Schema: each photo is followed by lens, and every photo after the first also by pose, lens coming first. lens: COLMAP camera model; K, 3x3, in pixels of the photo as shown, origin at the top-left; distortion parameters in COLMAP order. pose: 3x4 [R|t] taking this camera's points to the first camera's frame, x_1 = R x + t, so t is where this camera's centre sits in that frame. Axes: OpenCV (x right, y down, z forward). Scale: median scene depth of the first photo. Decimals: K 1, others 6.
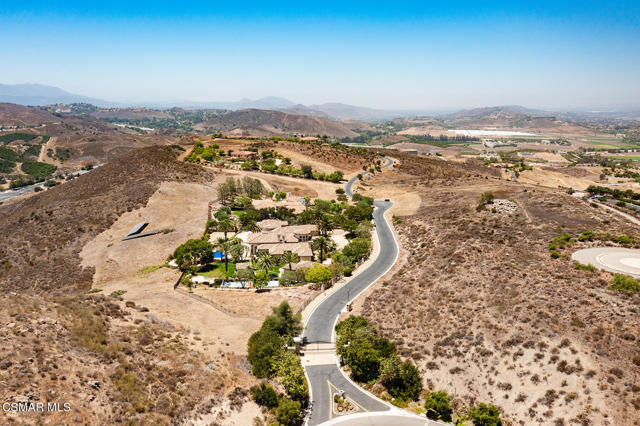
lens RADIAL K [[513.6, 0, 313.3], [0, 513.6, 210.5], [0, 0, 1]] dist [-0.015223, 0.030226]
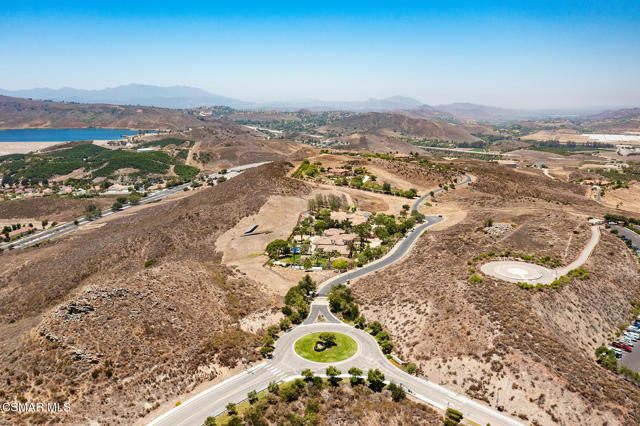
lens RADIAL K [[513.6, 0, 315.9], [0, 513.6, 213.0], [0, 0, 1]] dist [-0.015223, 0.030226]
pose [[0.971705, 0.052162, -0.230368, 0.177087], [-0.049982, 0.998633, 0.015292, -0.041107], [0.230851, -0.003345, 0.972983, -0.401450]]
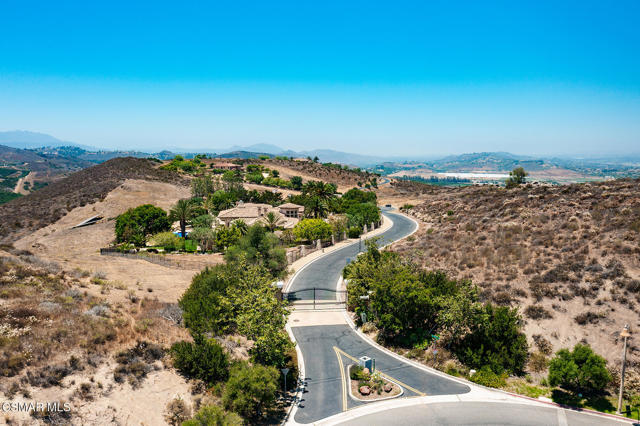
lens RADIAL K [[513.6, 0, 310.7], [0, 513.6, 212.5], [0, 0, 1]] dist [-0.015223, 0.030226]
pose [[0.999887, -0.005621, 0.013927, -0.000848], [0.006827, 0.996085, -0.088136, 0.087345], [-0.013377, 0.088221, 0.996011, 0.170562]]
